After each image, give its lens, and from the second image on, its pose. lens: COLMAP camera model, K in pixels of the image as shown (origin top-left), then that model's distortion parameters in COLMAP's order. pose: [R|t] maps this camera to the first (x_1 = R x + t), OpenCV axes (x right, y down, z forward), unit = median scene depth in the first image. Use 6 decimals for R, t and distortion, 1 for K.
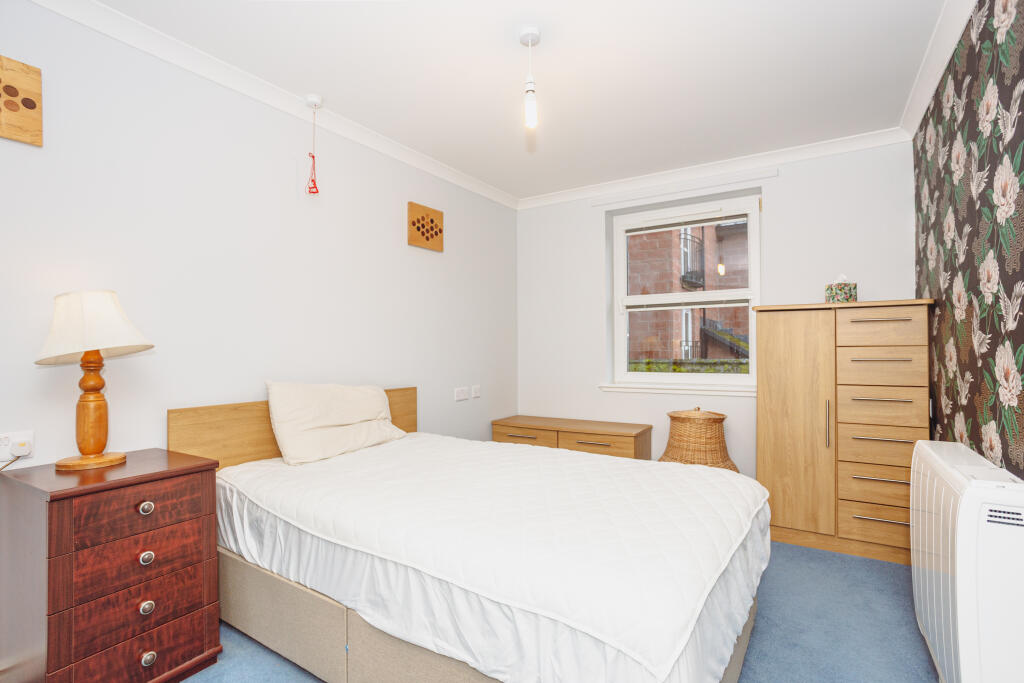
lens RADIAL K [[489.0, 0, 522.8], [0, 489.0, 344.2], [0, 0, 1]] dist [-0.044672, 0.030249]
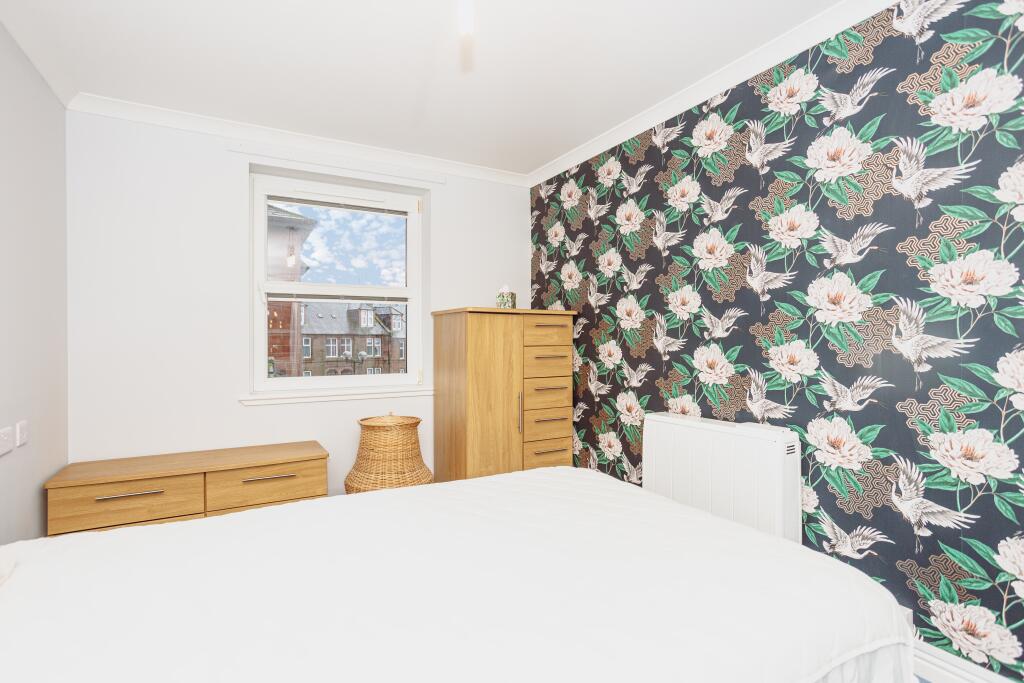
lens RADIAL K [[489.0, 0, 522.8], [0, 489.0, 344.2], [0, 0, 1]] dist [-0.044672, 0.030249]
pose [[0.492029, 0.002267, 0.870576, -0.409856], [-0.006365, 0.999979, 0.000993, -0.001287], [-0.870555, -0.006030, 0.492033, 0.429474]]
